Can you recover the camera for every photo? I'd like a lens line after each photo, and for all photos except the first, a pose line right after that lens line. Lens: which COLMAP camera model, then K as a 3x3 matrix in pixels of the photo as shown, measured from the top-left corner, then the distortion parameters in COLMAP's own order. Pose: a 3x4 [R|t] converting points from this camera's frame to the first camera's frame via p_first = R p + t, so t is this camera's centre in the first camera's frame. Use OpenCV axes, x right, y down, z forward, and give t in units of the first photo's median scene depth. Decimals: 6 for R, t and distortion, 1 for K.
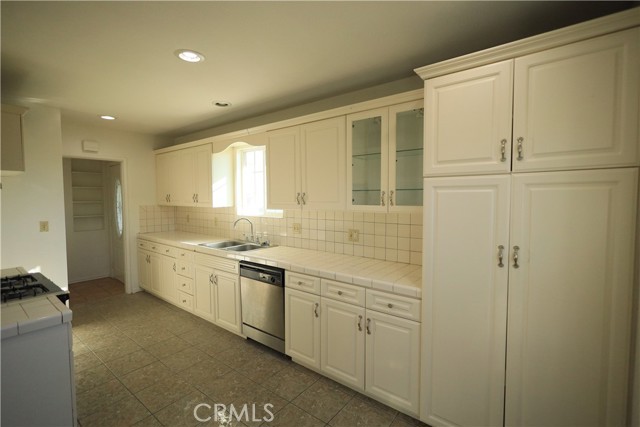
lens RADIAL K [[298.6, 0, 319.6], [0, 298.6, 212.2], [0, 0, 1]] dist [0.001361, -0.000088]
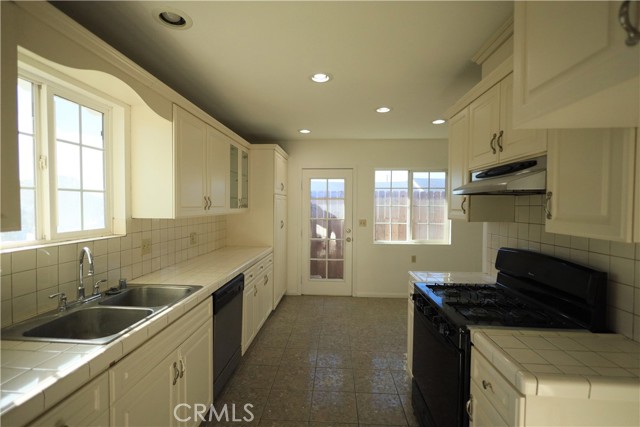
lens RADIAL K [[298.6, 0, 319.0], [0, 298.6, 211.7], [0, 0, 1]] dist [0.001361, -0.000088]
pose [[-0.570372, -0.019536, 0.821154, -0.948960], [0.042596, 0.997668, 0.053322, -0.050865], [-0.820282, 0.065391, -0.568210, 1.162243]]
